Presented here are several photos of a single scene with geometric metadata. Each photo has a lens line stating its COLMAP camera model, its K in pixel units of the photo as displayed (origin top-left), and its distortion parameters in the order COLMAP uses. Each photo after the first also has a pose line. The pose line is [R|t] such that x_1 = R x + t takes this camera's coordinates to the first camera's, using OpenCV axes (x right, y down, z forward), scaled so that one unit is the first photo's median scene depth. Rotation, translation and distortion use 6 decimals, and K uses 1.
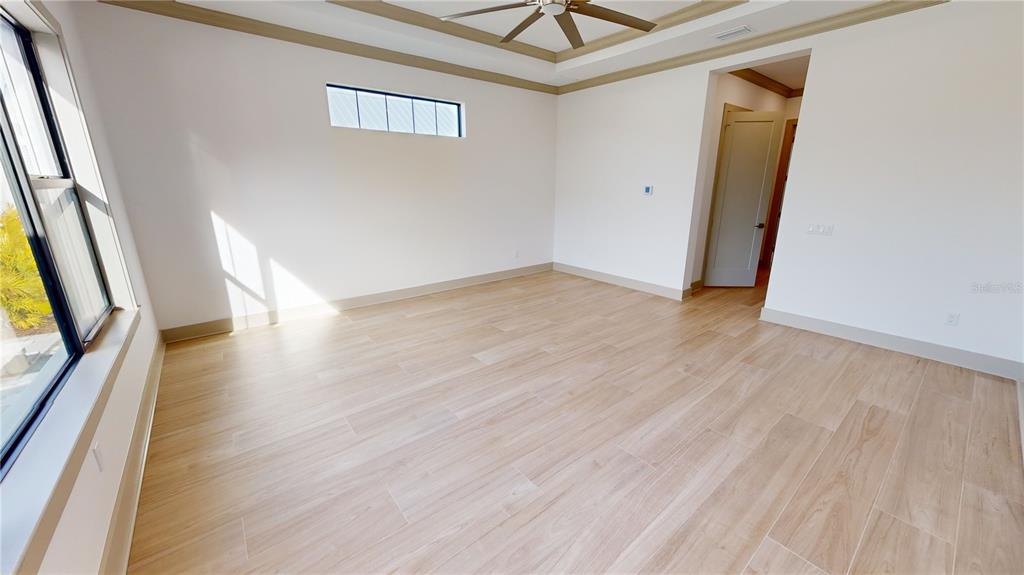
lens RADIAL K [[381.8, 0, 512.2], [0, 381.8, 290.3], [0, 0, 1]] dist [-0.003691, 0.000181]
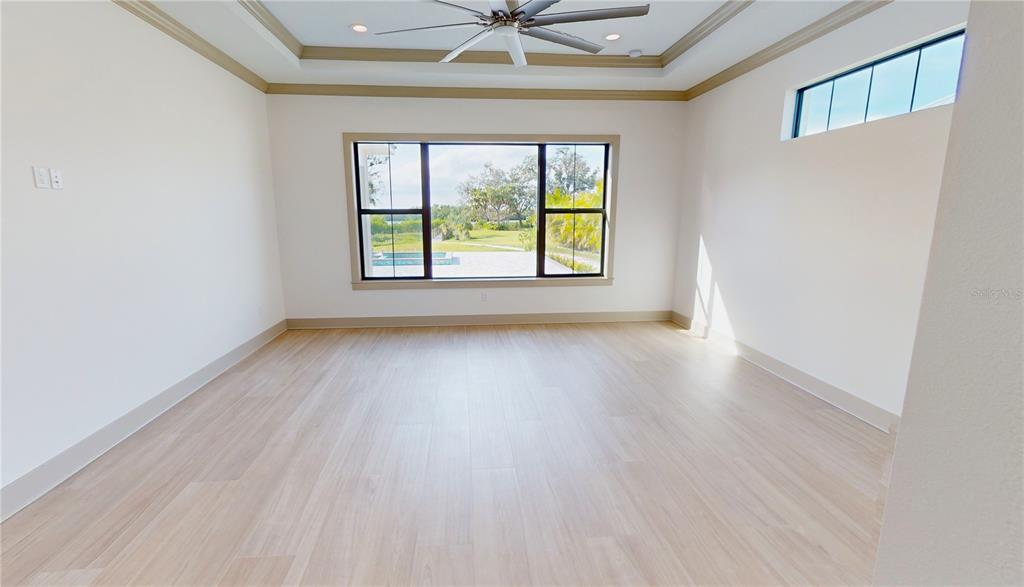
lens RADIAL K [[421.7, 0, 505.5], [0, 421.7, 285.1], [0, 0, 1]] dist [0.001954, -0.000125]
pose [[-0.538939, 0.148072, -0.829228, 0.770976], [-0.221120, 0.925036, 0.308892, -0.348473], [0.812804, 0.349834, -0.465797, 1.221913]]
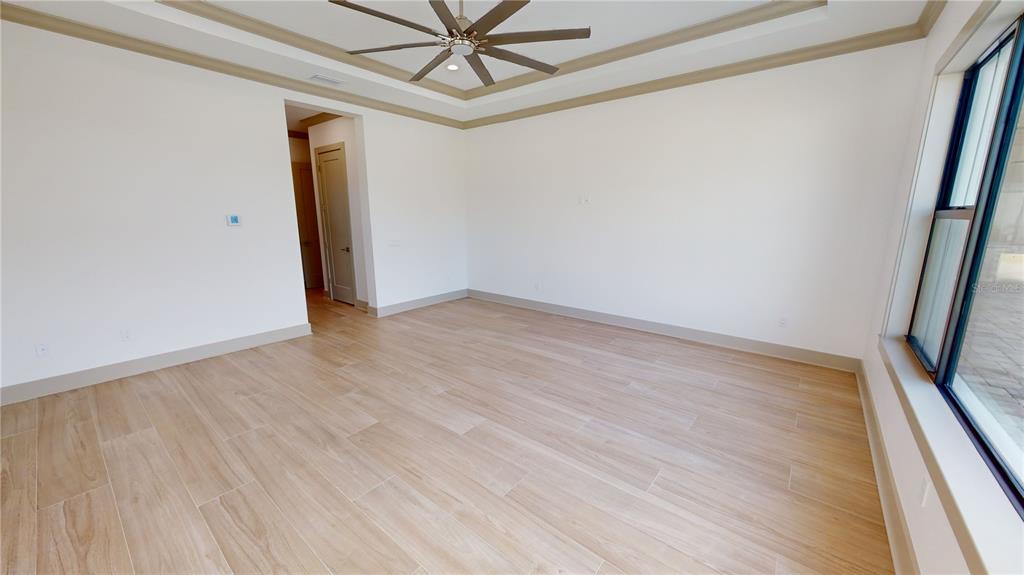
lens RADIAL K [[381.8, 0, 503.2], [0, 381.8, 294.5], [0, 0, 1]] dist [-0.003691, 0.000181]
pose [[-0.207465, -0.205042, 0.956512, -0.745986], [0.260386, 0.930937, 0.256037, -0.248664], [-0.942951, 0.302181, -0.139747, 0.885758]]
